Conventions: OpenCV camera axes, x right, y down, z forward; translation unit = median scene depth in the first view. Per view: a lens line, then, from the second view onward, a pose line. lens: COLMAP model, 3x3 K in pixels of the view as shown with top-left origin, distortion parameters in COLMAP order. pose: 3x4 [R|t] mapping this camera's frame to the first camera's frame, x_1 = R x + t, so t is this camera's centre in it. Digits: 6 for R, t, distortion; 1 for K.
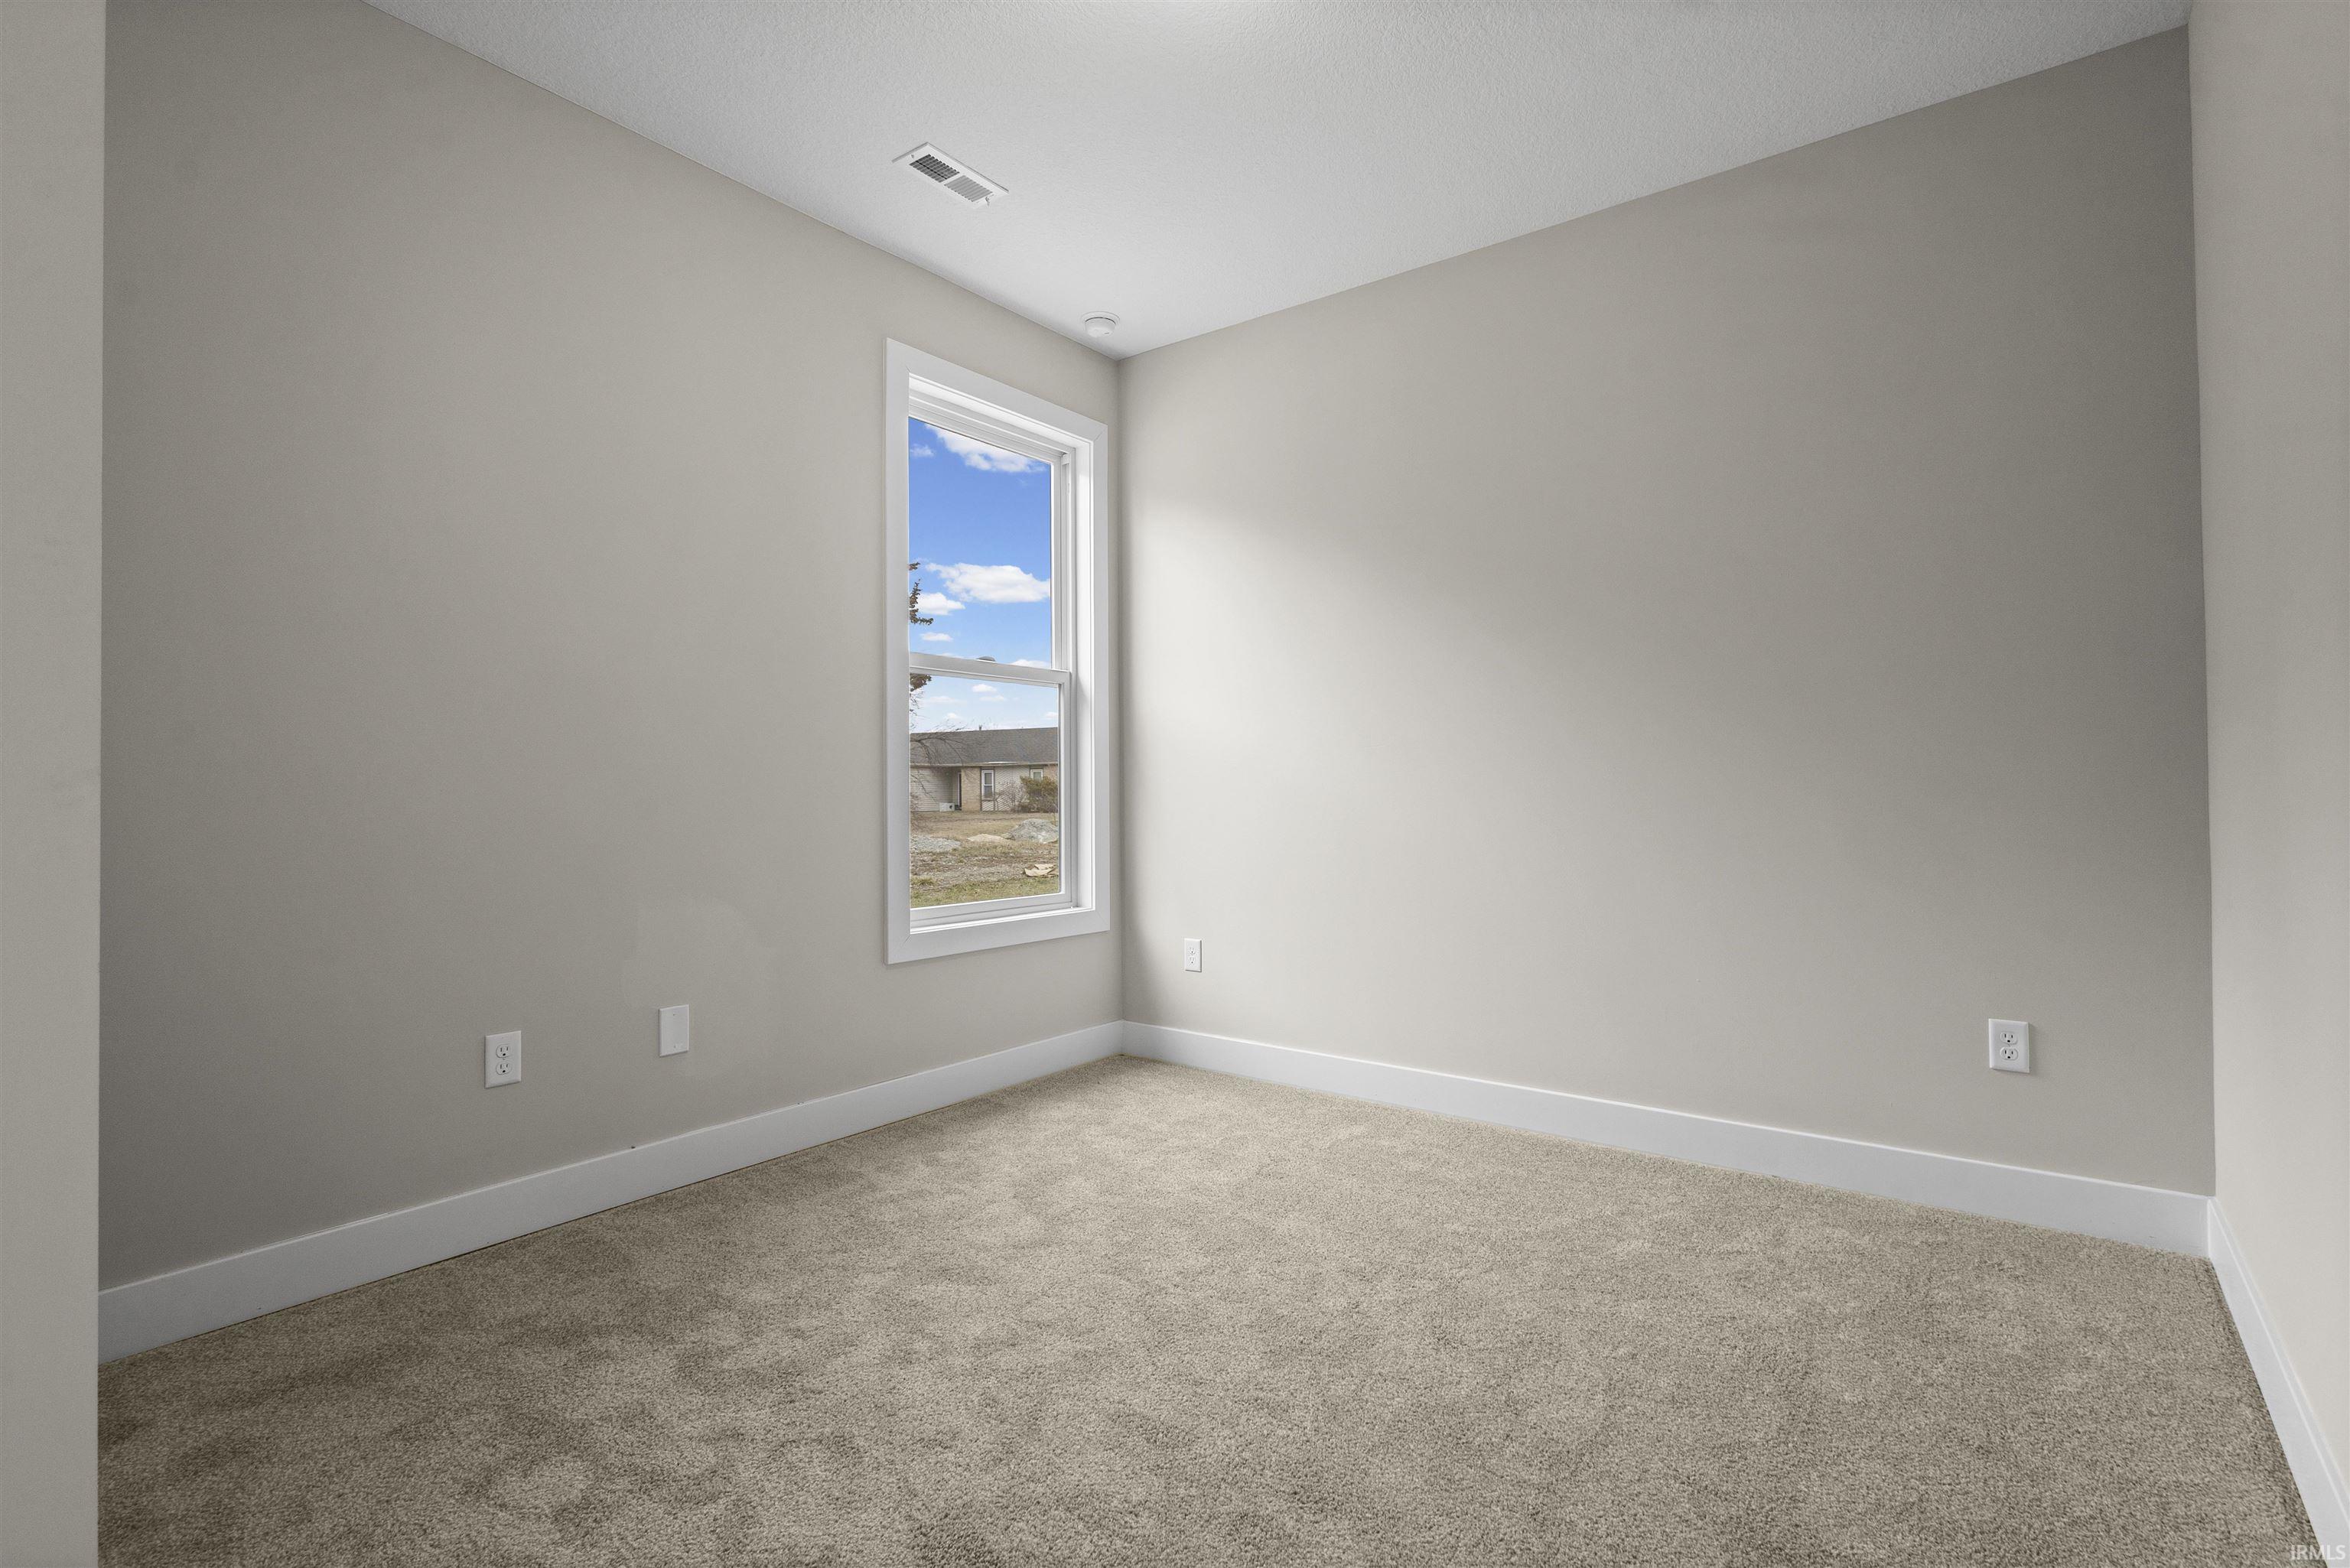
lens RADIAL K [[1086.0, 0, 1180.2], [0, 1086.0, 776.2], [0, 0, 1]] dist [-0.000548, -0.000537]
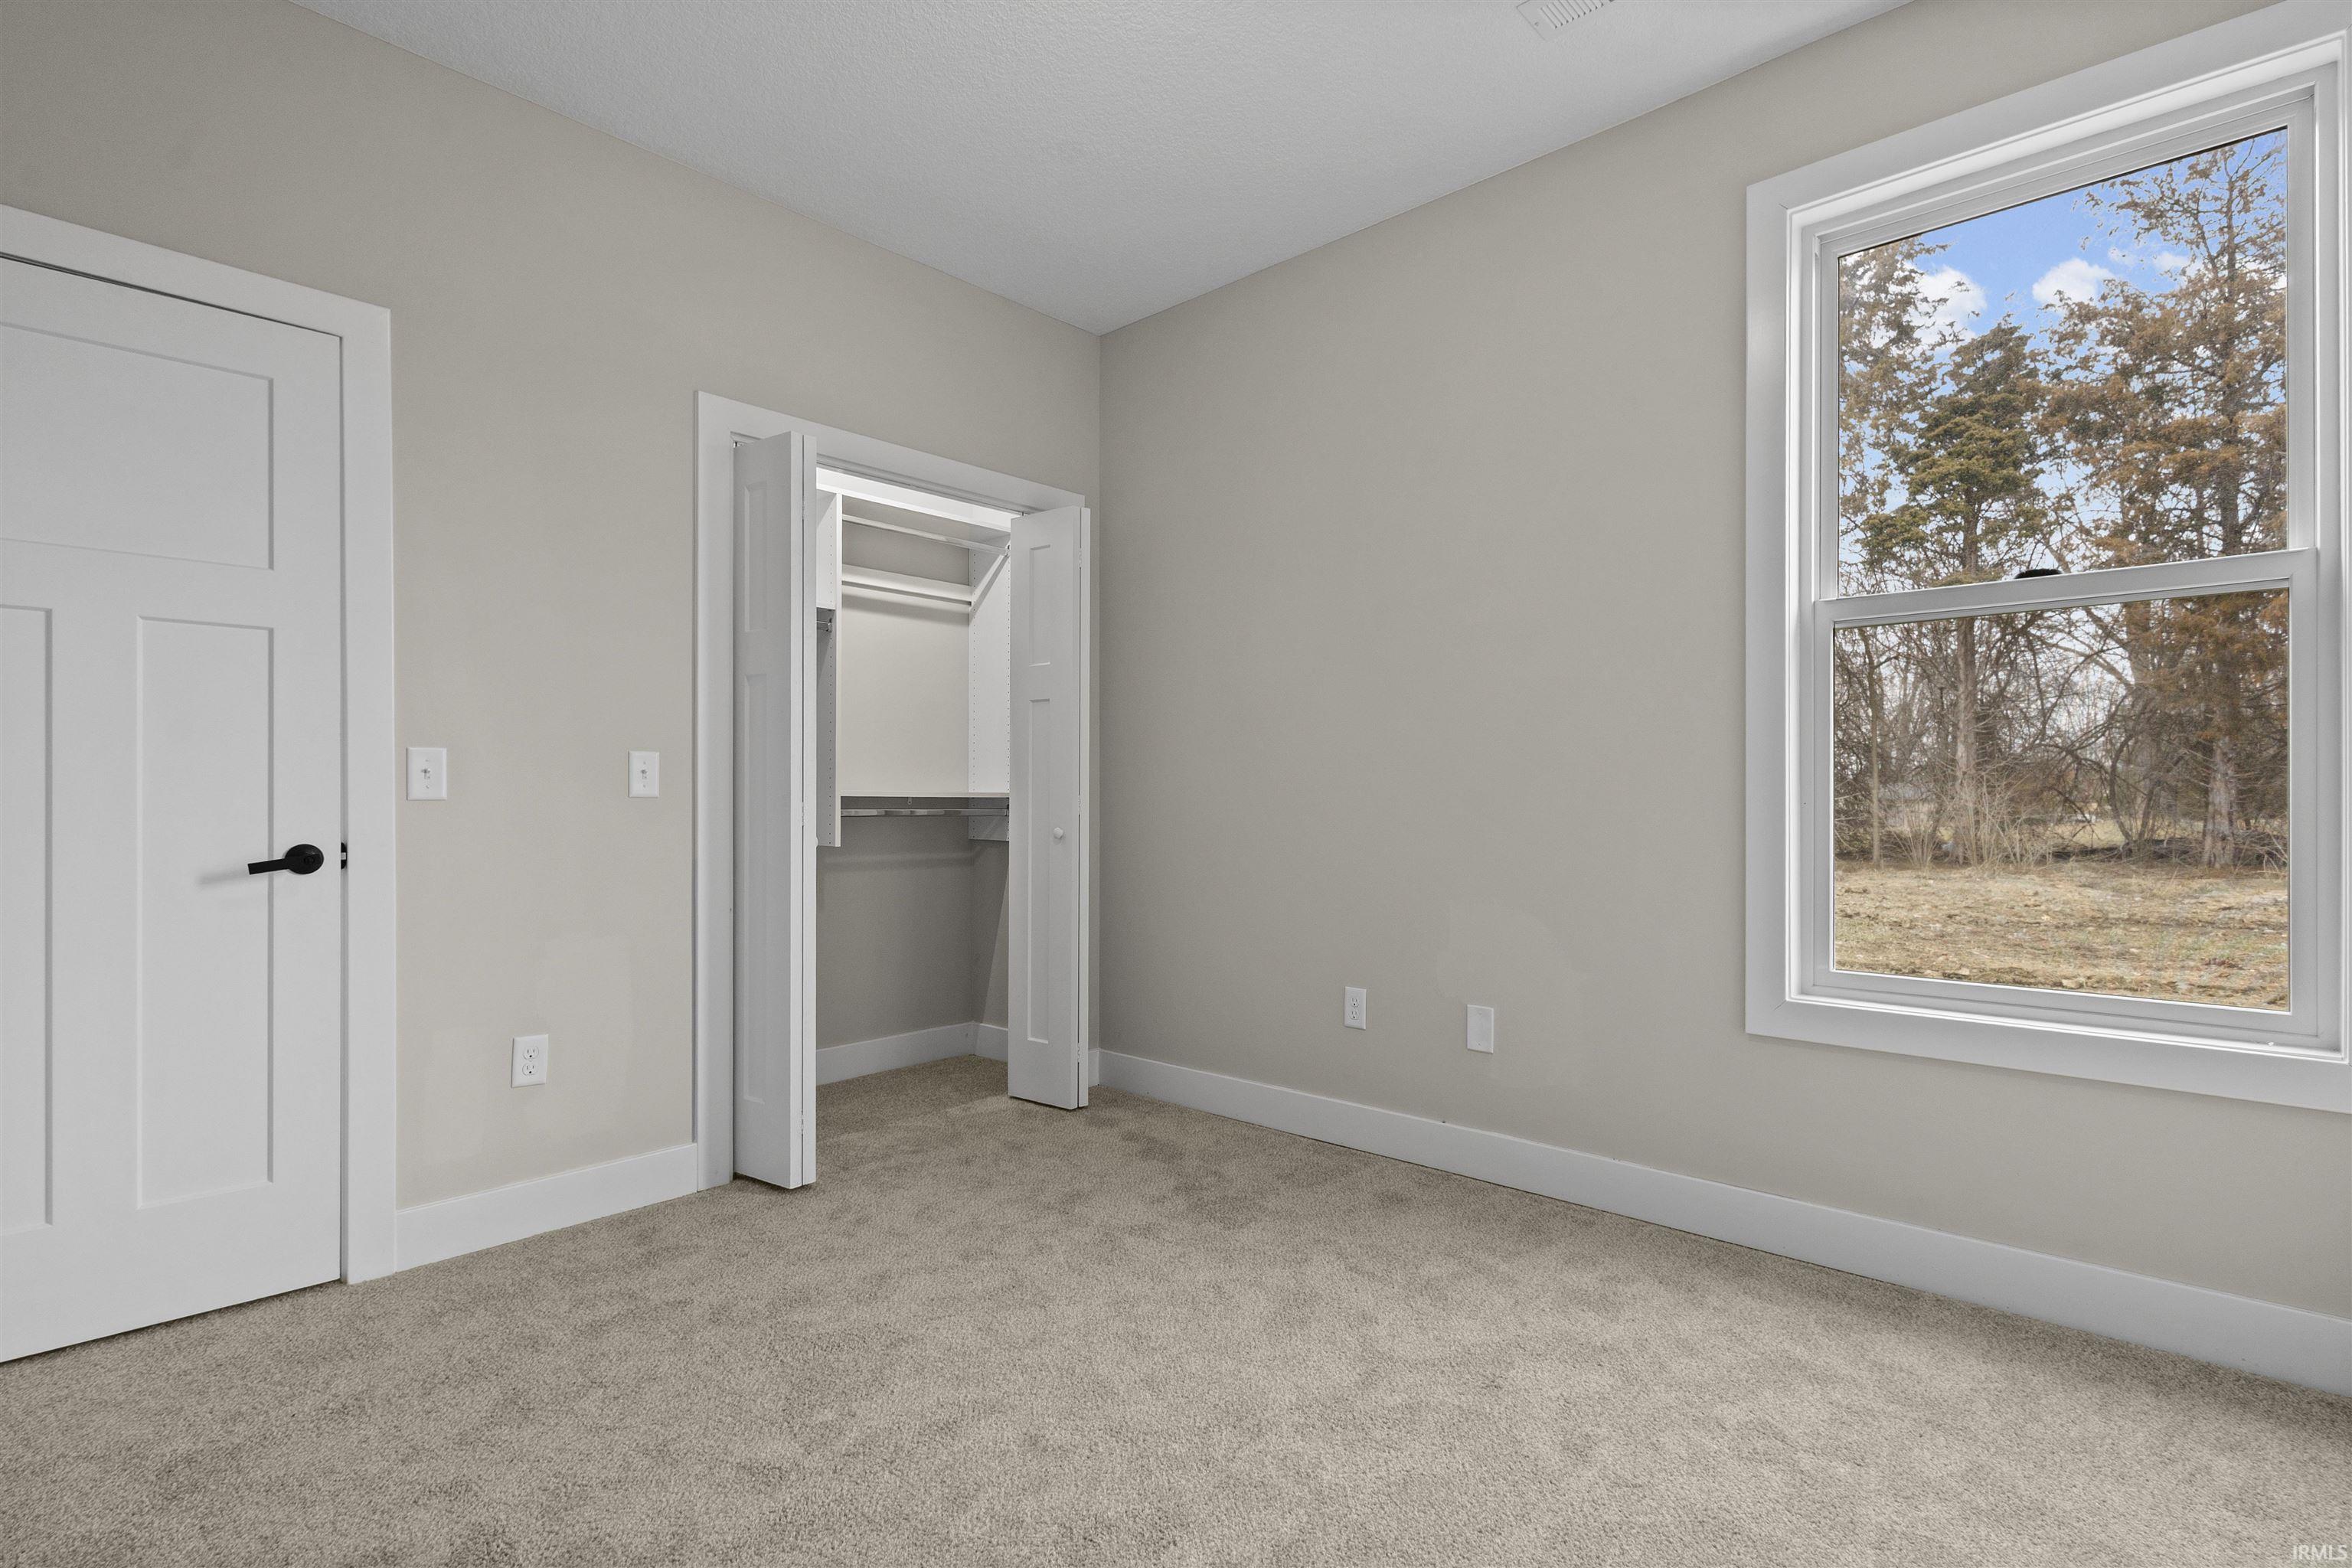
lens RADIAL K [[1087.0, 0, 1173.5], [0, 1087.0, 799.3], [0, 0, 1]] dist [-0.000548, -0.000537]
pose [[-0.087401, 0.004366, -0.996164, 0.624675], [0.014333, 0.999892, 0.003125, 0.006012], [0.996070, -0.014005, -0.087454, 0.832335]]
